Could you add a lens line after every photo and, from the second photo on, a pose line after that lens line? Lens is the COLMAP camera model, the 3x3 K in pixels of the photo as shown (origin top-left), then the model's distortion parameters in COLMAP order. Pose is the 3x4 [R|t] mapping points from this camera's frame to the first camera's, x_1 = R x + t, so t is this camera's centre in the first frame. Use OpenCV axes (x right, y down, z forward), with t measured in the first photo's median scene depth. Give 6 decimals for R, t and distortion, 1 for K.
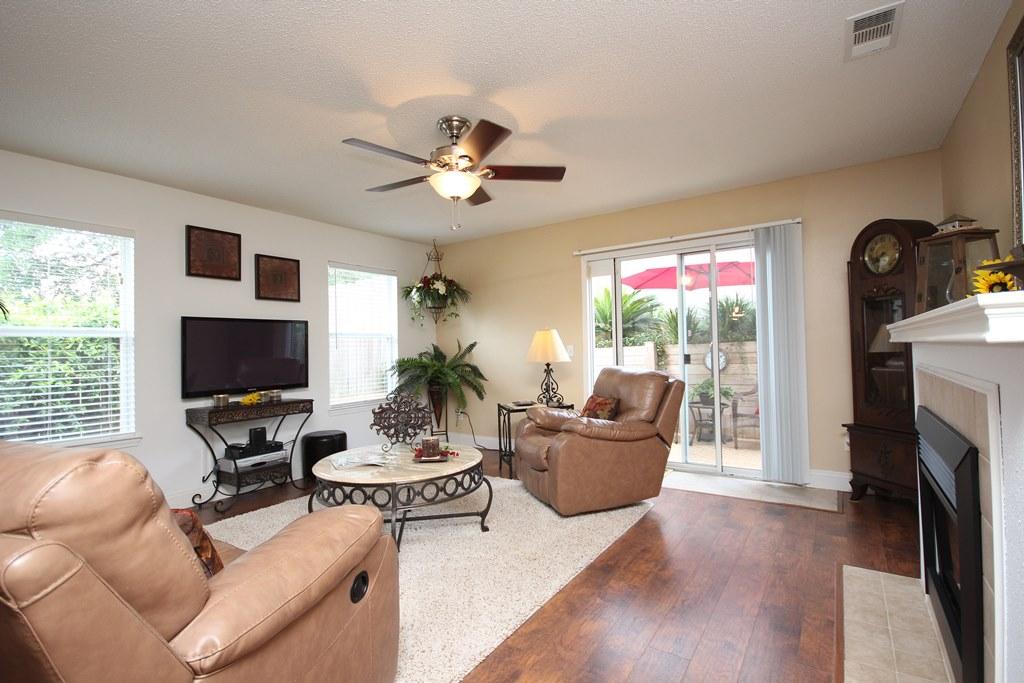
lens RADIAL K [[488.9, 0, 512.0], [0, 488.9, 341.5], [0, 0, 1]] dist [0.026120, 0.000048]
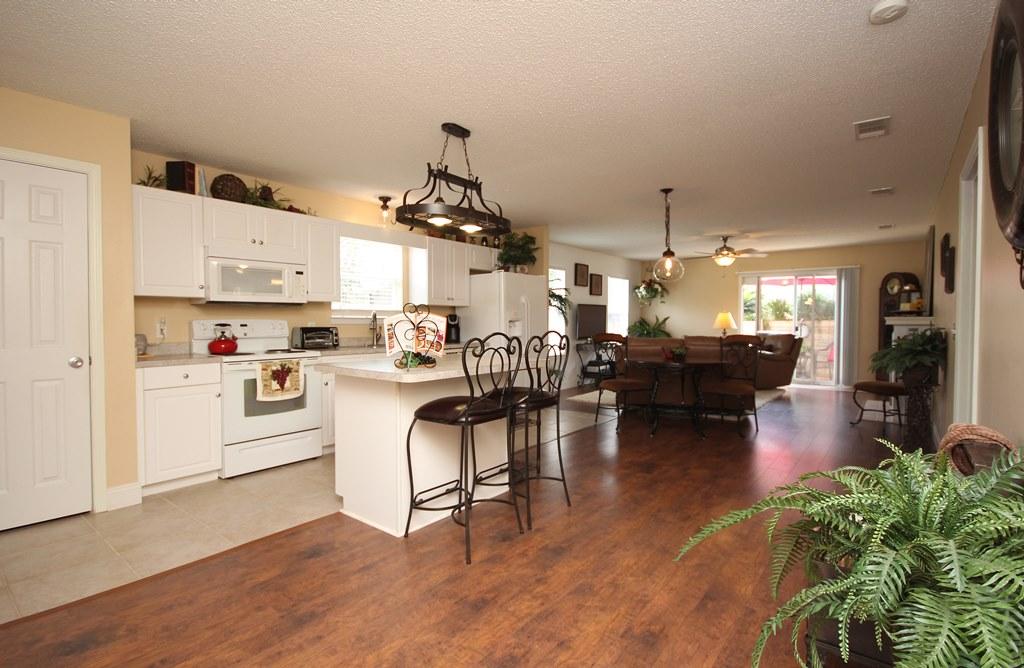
lens RADIAL K [[477.9, 0, 512.0], [0, 477.9, 334.0], [0, 0, 1]] dist [-0.002205, 0.000015]
pose [[0.996197, 0.025811, -0.083215, -0.637729], [-0.022415, 0.998887, 0.041498, 0.003694], [0.084193, -0.039475, 0.995667, -1.034897]]
